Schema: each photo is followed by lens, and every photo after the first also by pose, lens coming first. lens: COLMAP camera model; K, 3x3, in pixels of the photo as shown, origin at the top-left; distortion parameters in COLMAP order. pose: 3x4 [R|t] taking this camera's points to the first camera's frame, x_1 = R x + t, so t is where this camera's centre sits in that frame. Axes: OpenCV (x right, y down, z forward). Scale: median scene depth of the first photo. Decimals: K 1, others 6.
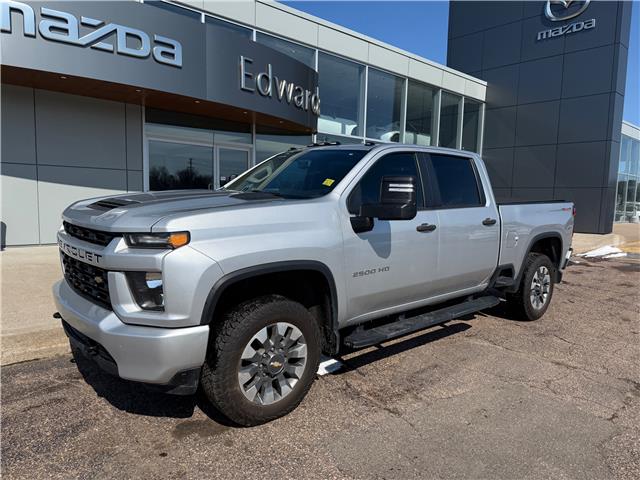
lens RADIAL K [[449.3, 0, 324.4], [0, 449.3, 247.8], [0, 0, 1]] dist [0.042683, -0.058034]
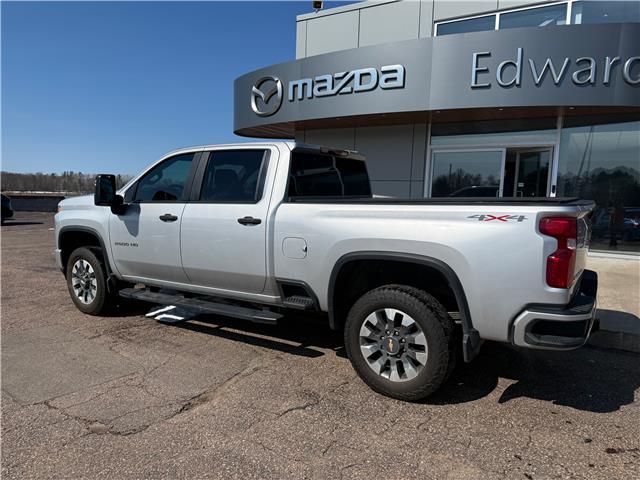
lens RADIAL K [[449.3, 0, 322.8], [0, 449.3, 247.0], [0, 0, 1]] dist [0.042683, -0.058034]
pose [[0.278473, 0.091730, -0.956054, 1.106995], [-0.129223, 0.989956, 0.057344, -0.067144], [0.951711, 0.107575, 0.287529, 0.801220]]
